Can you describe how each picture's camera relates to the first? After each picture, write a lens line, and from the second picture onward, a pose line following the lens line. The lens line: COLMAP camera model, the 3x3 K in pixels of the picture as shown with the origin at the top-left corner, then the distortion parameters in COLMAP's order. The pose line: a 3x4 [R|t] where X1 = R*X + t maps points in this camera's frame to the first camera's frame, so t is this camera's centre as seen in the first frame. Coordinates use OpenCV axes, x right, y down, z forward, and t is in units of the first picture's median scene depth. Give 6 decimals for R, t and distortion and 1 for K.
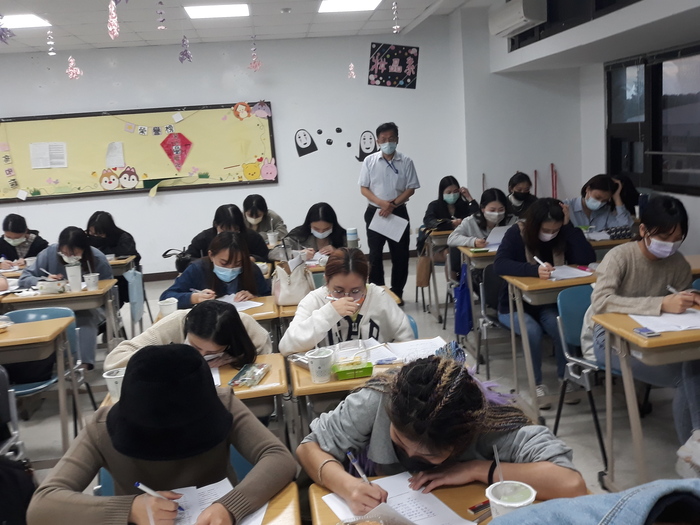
lens RADIAL K [[715.0, 0, 350.4], [0, 715.0, 265.8], [0, 0, 1]] dist [-0.020158, 0.000000]
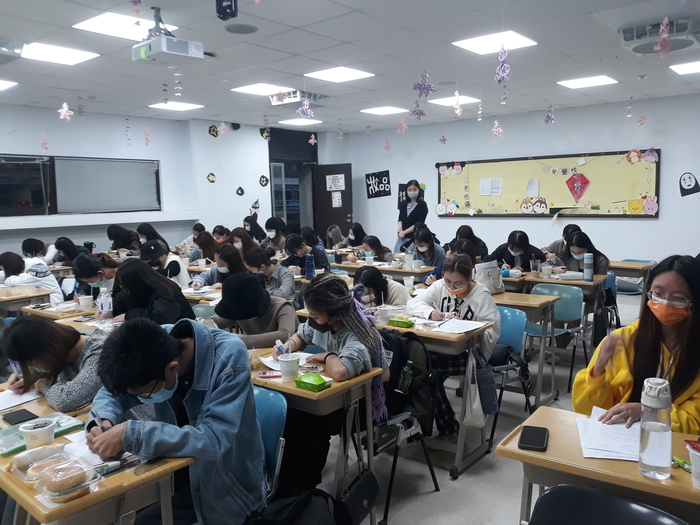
lens RADIAL K [[560.3, 0, 350.7], [0, 560.3, 259.9], [0, 0, 1]] dist [0.005709, 0.005855]
pose [[0.705733, 0.129298, -0.696579, 0.194863], [-0.144709, 0.988785, 0.036927, -0.008220], [0.693542, 0.074740, 0.716529, -0.008792]]
